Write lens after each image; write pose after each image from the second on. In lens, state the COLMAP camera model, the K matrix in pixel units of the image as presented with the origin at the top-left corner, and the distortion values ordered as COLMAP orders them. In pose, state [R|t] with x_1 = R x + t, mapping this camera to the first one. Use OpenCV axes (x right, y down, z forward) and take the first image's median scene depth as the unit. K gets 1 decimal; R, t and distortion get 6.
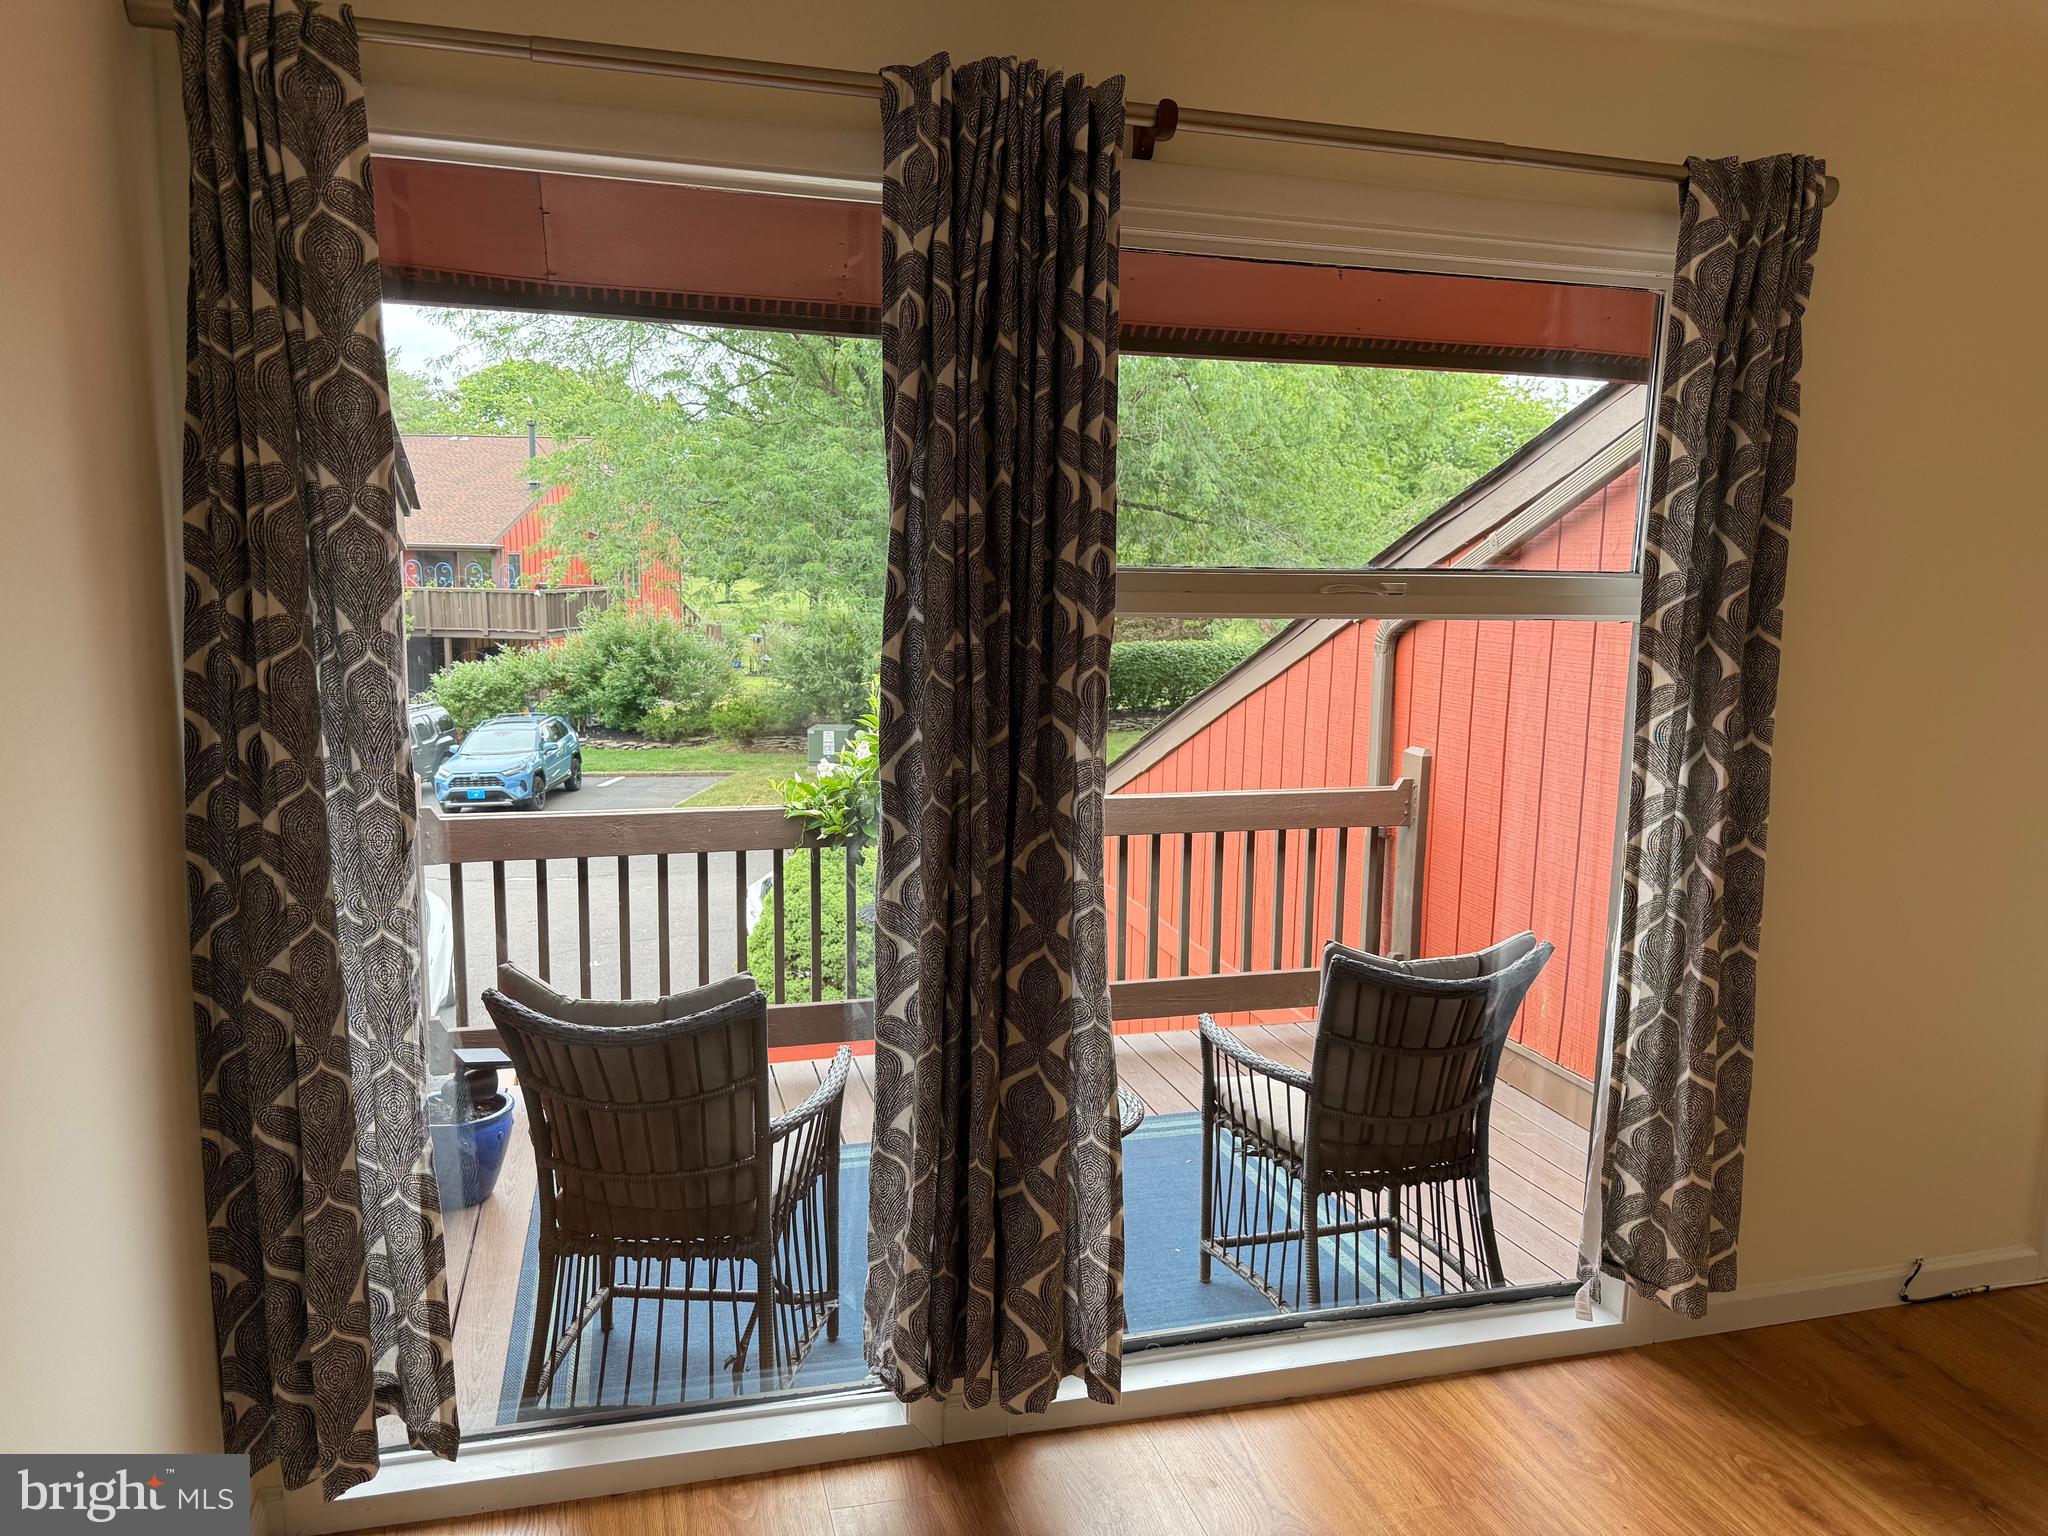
lens RADIAL K [[1437.4, 0, 1030.8], [0, 1437.4, 771.2], [0, 0, 1]] dist [0.073198, -0.097397]
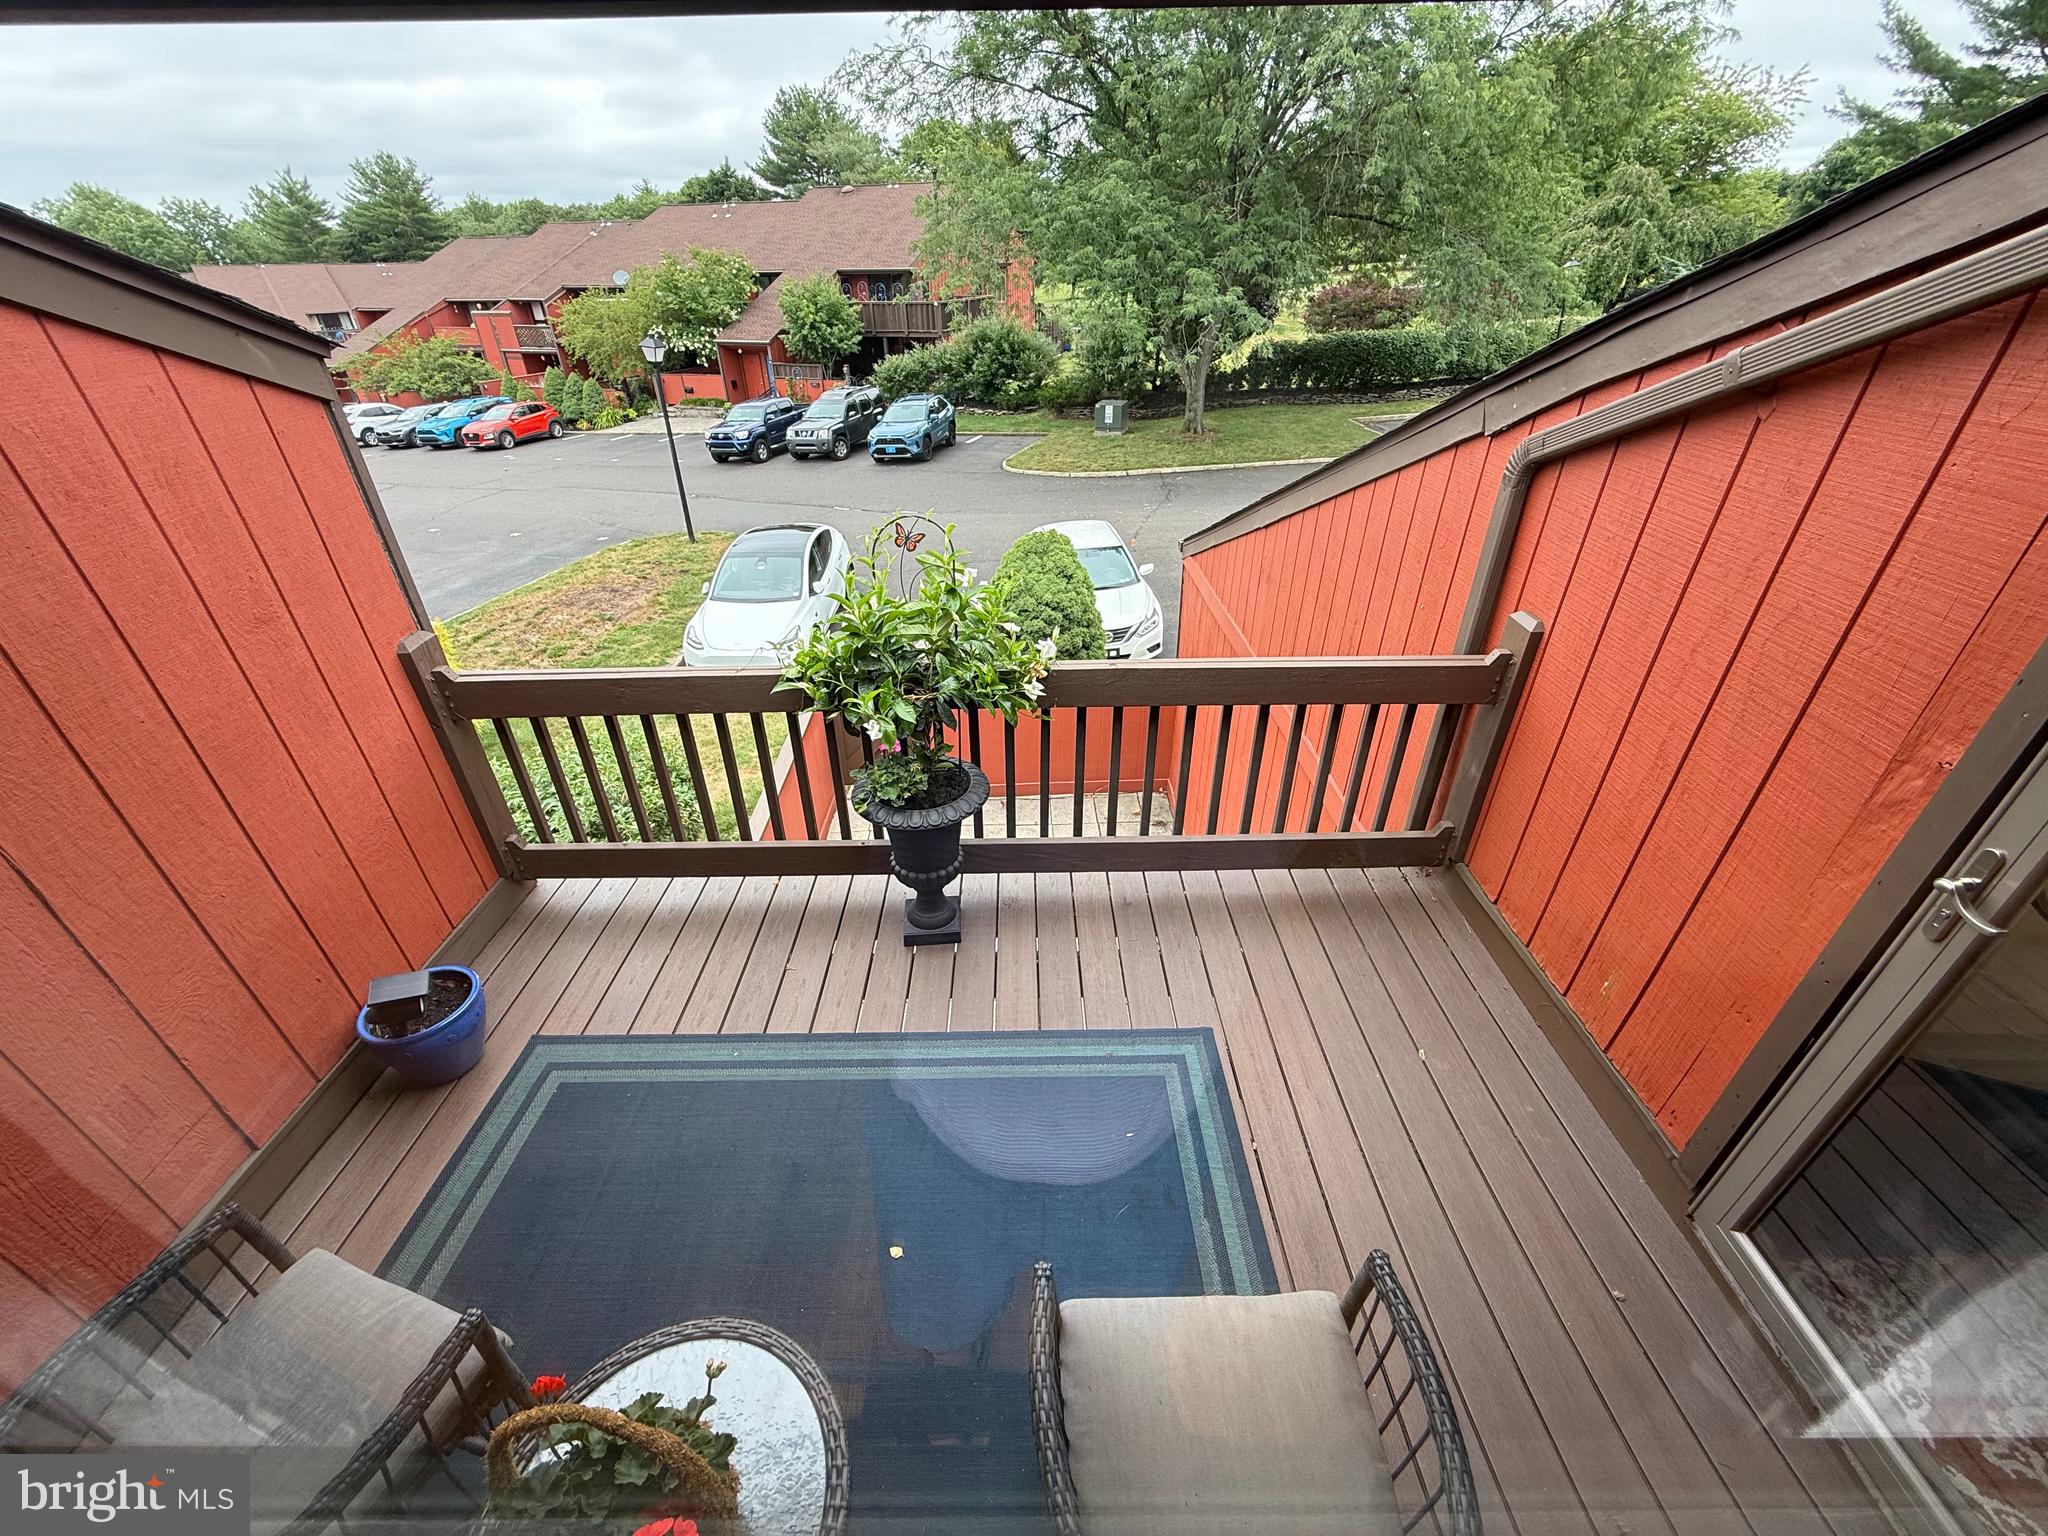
lens RADIAL K [[818.6, 0, 1020.3], [0, 818.6, 766.5], [0, 0, 1]] dist [-0.001042, 0.000190]
pose [[0.963318, 0.113502, -0.243177, 0.023883], [-0.008065, 0.917990, 0.396521, -0.025601], [0.268240, -0.380014, 0.885232, 0.101570]]
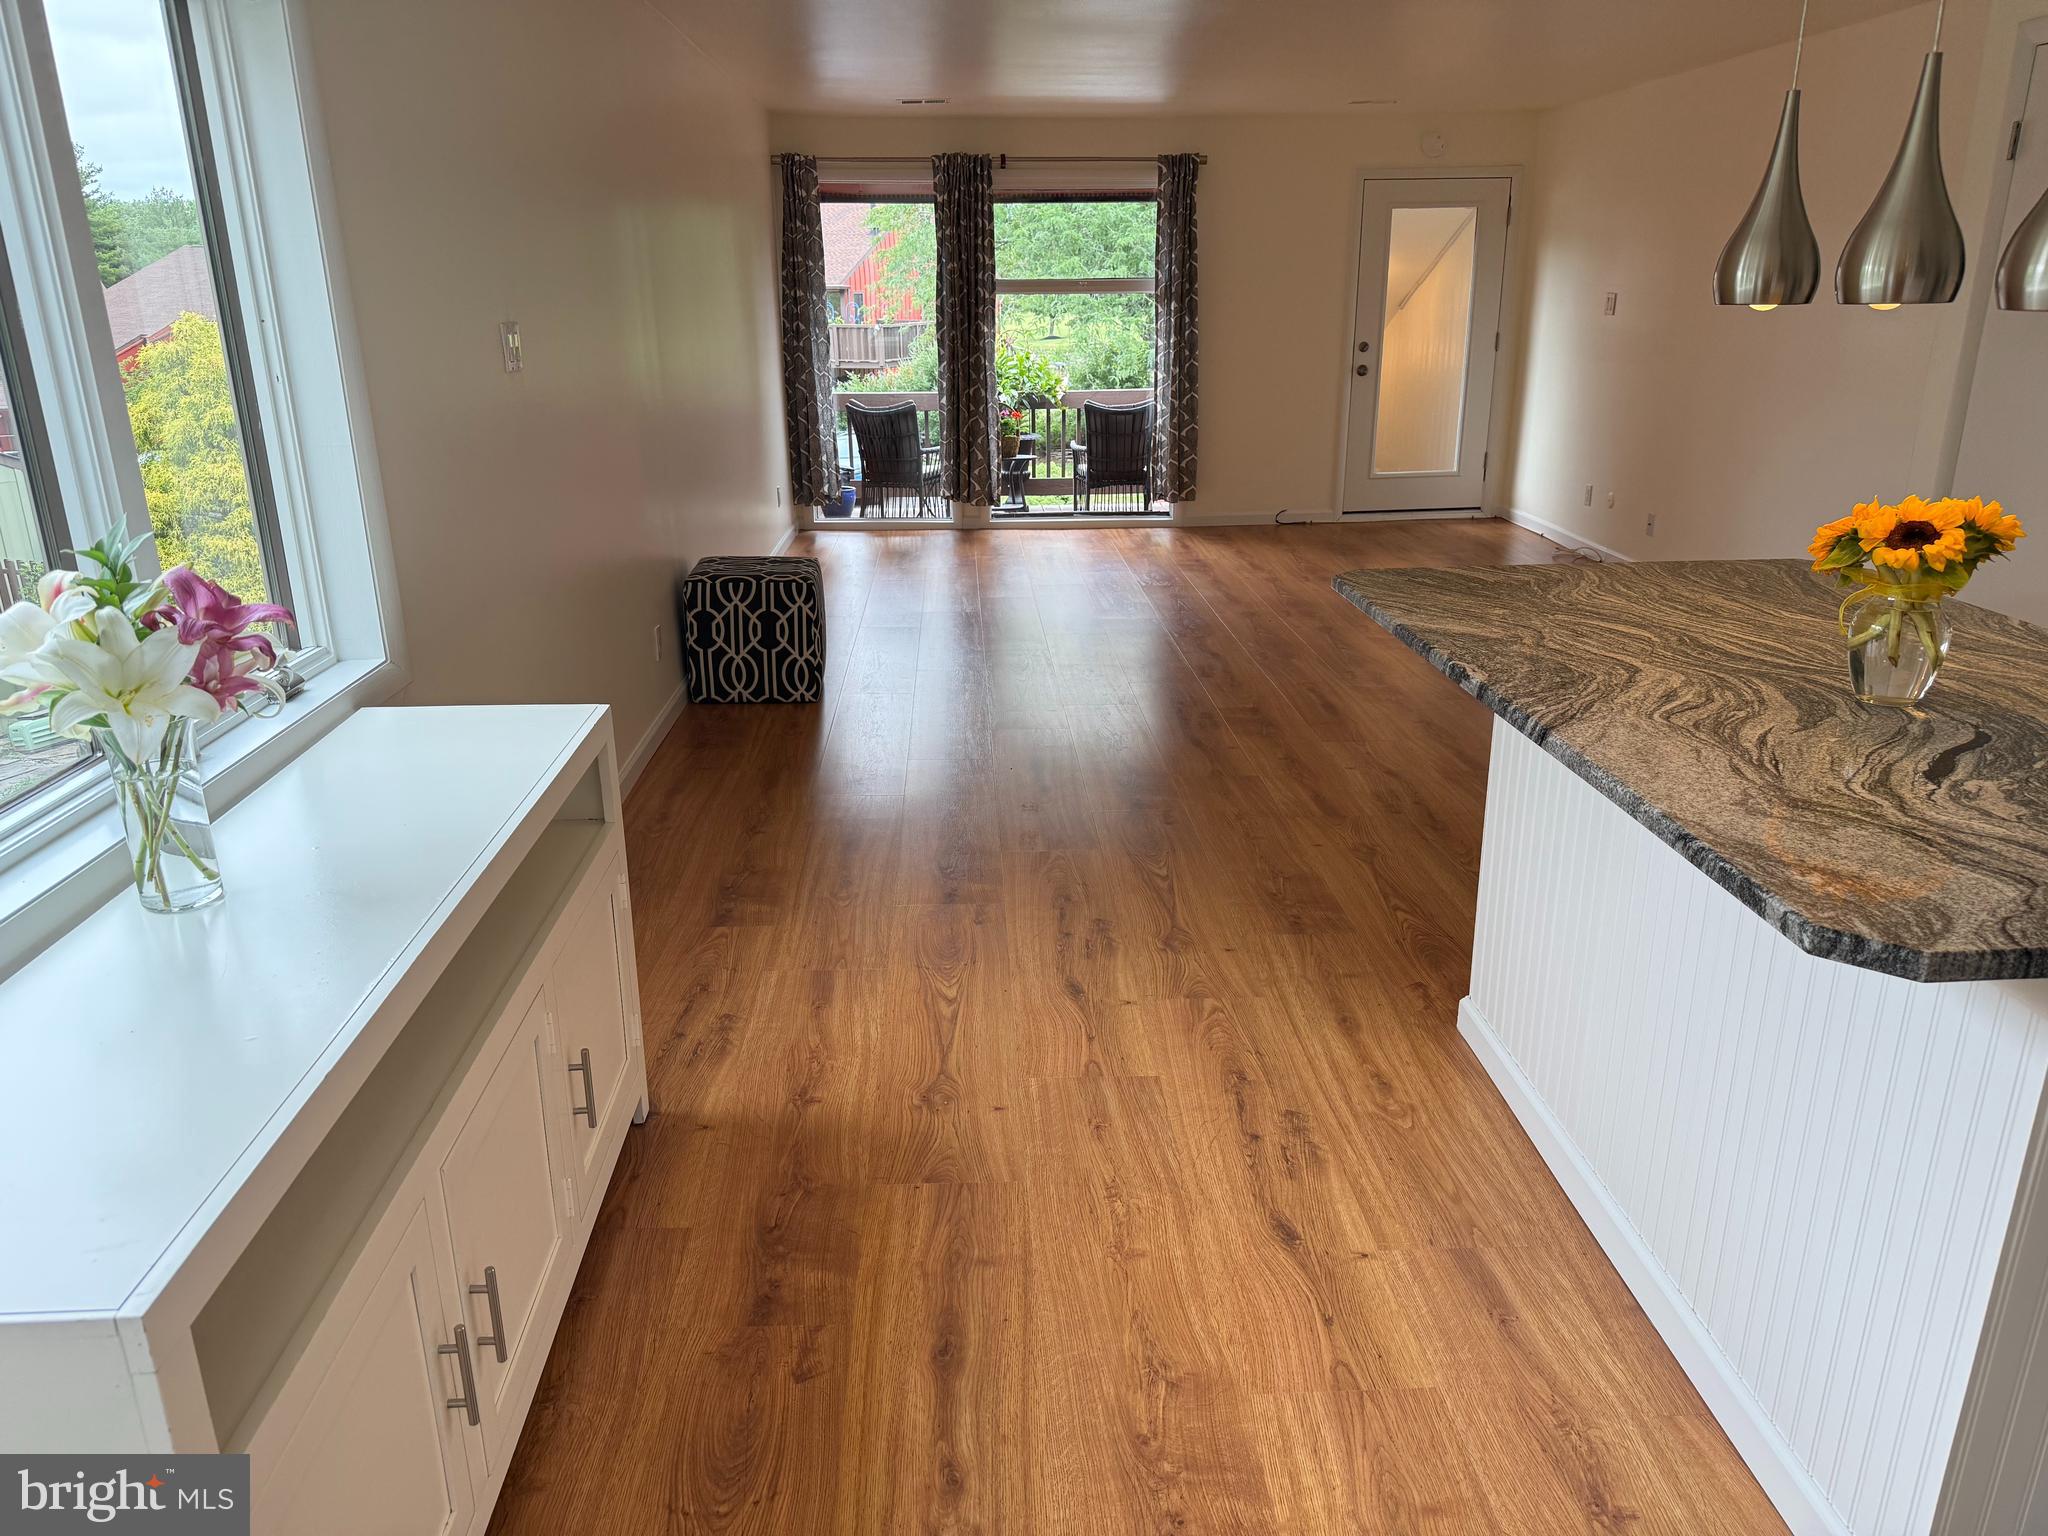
lens RADIAL K [[1437.4, 0, 1015.4], [0, 1437.4, 770.0], [0, 0, 1]] dist [0.073198, -0.097397]
pose [[0.971633, 0.047975, -0.231577, 0.099578], [-0.007040, 0.984641, 0.174450, 0.044262], [0.236389, -0.167871, 0.957047, -0.272237]]
